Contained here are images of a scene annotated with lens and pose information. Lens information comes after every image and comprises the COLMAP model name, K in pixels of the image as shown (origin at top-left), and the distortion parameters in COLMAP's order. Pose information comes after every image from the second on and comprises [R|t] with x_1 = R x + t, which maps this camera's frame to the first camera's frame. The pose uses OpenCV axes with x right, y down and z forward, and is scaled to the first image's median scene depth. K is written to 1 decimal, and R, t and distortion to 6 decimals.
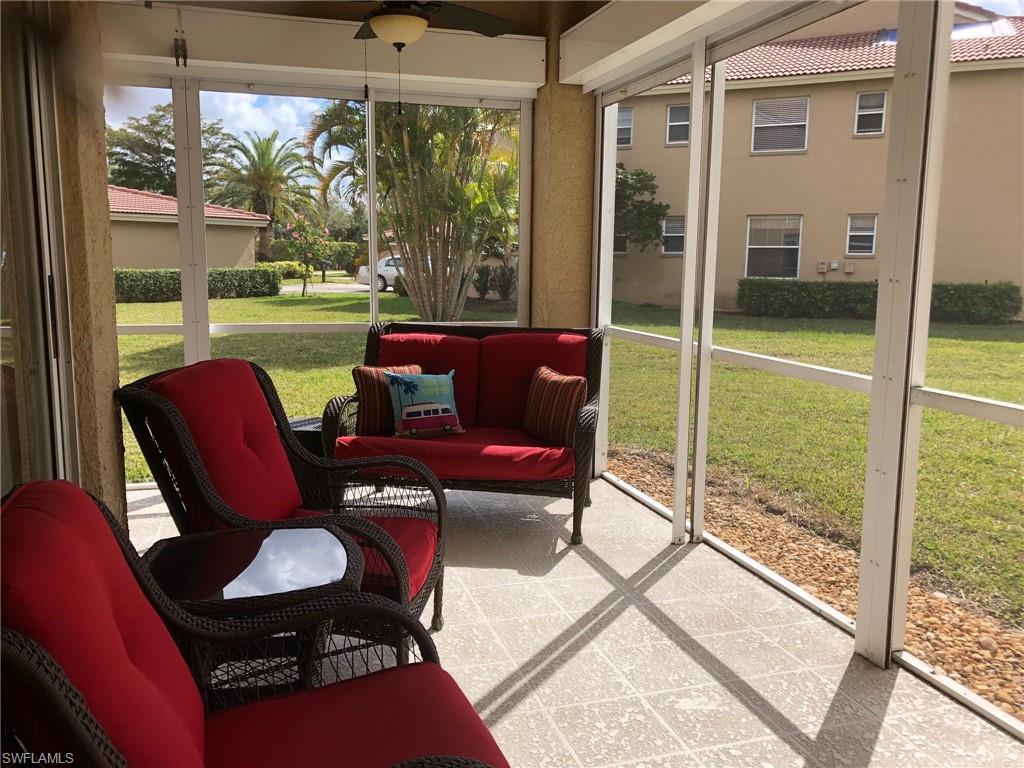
lens RADIAL K [[836.3, 0, 510.5], [0, 836.3, 380.2], [0, 0, 1]] dist [0.025437, 0.002842]
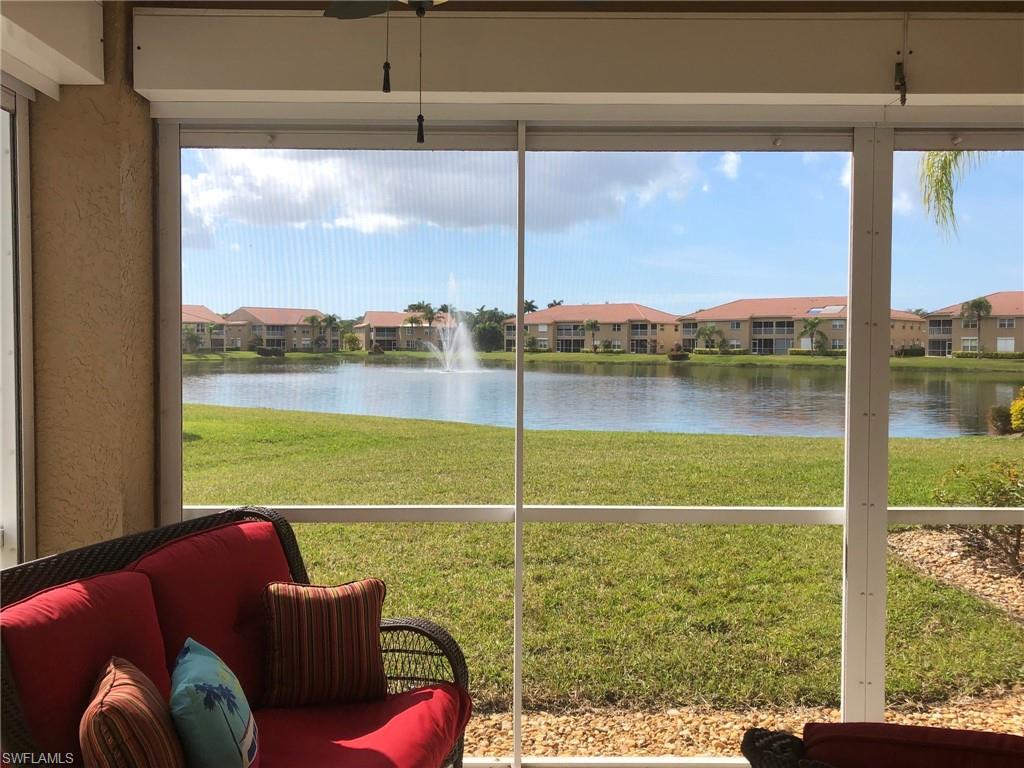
lens RADIAL K [[974.4, 0, 508.4], [0, 974.4, 379.6], [0, 0, 1]] dist [0.019200, 0.007075]
pose [[0.292200, -0.043928, 0.955348, -0.646092], [0.137998, 0.990427, 0.003334, -0.170102], [-0.946349, 0.130862, 0.295464, 0.781982]]
